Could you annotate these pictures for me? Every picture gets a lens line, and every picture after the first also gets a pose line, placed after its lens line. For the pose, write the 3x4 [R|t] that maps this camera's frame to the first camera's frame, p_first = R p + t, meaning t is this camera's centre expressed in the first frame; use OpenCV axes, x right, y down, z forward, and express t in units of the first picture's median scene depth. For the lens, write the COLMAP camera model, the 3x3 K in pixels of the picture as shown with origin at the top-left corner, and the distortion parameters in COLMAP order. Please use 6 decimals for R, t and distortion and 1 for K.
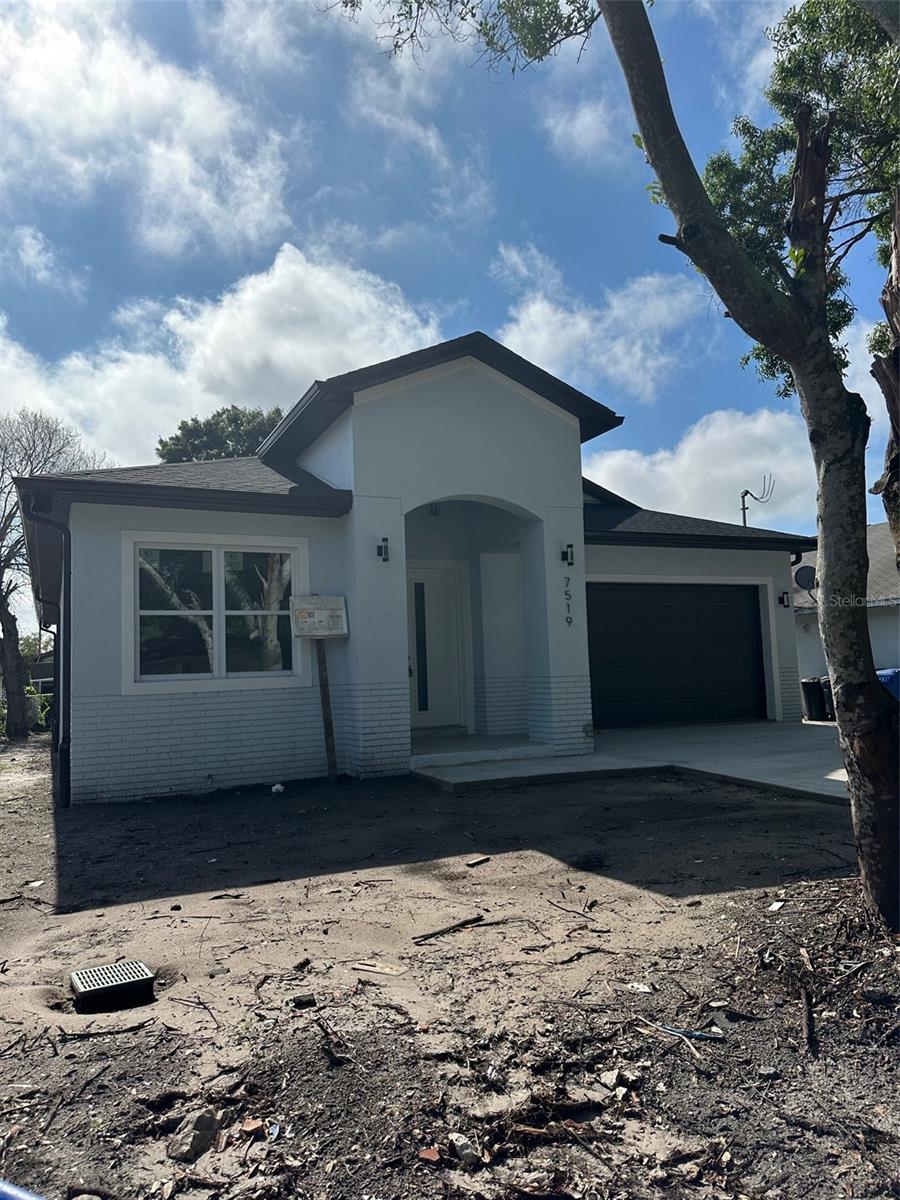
lens RADIAL K [[775.8, 0, 450.0], [0, 775.8, 600.0], [0, 0, 1]] dist [0.172926, 0.000140]
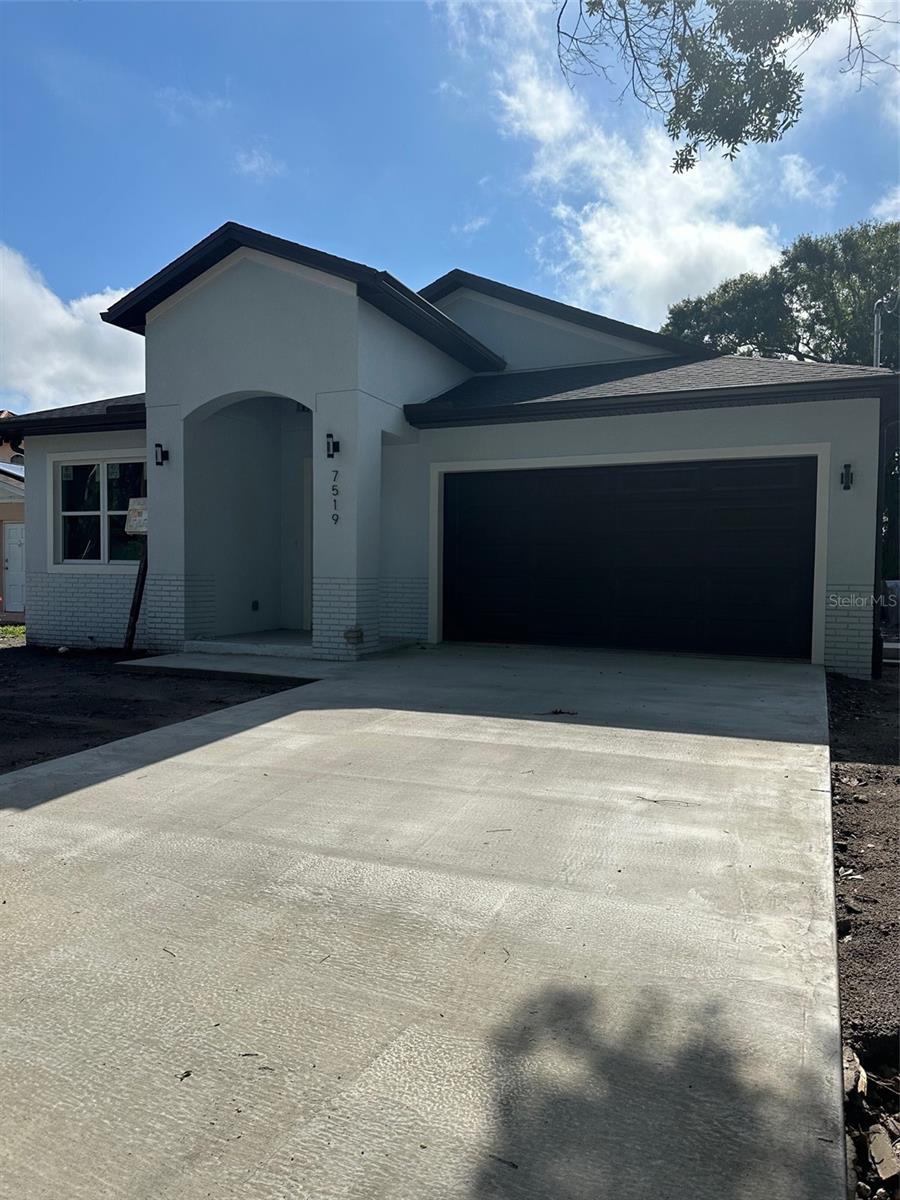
lens RADIAL K [[847.3, 0, 450.0], [0, 847.3, 600.0], [0, 0, 1]] dist [0.082623, -0.000012]
pose [[0.675693, 0.062840, -0.734500, 1.097732], [0.030309, 0.993150, 0.112851, 0.015339], [0.736560, -0.098515, 0.669159, 0.464926]]
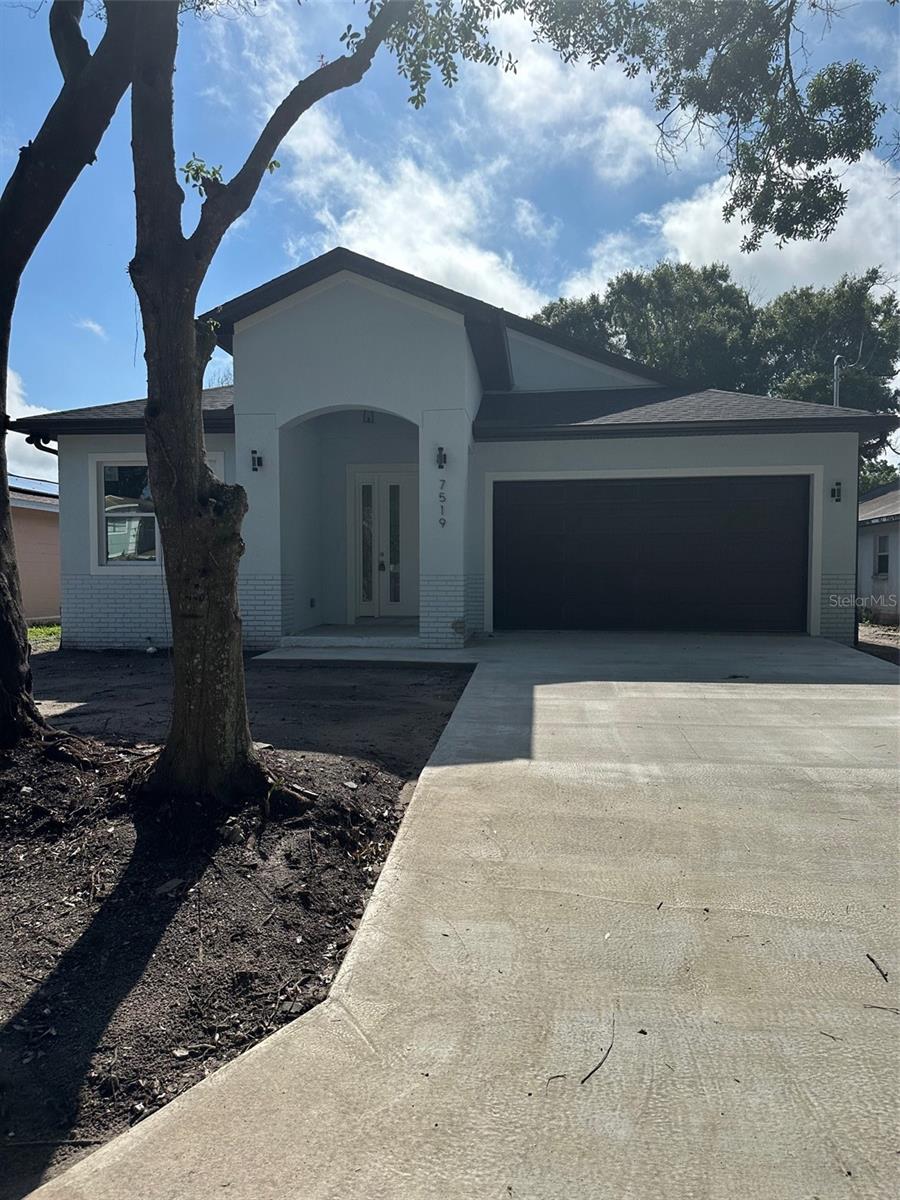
lens RADIAL K [[833.1, 0, 450.0], [0, 833.1, 600.0], [0, 0, 1]] dist [0.002037, -0.000578]
pose [[0.847140, 0.045934, -0.529381, 0.830305], [0.021263, 0.992528, 0.120148, -0.001641], [0.530944, -0.113038, 0.839834, 0.080040]]
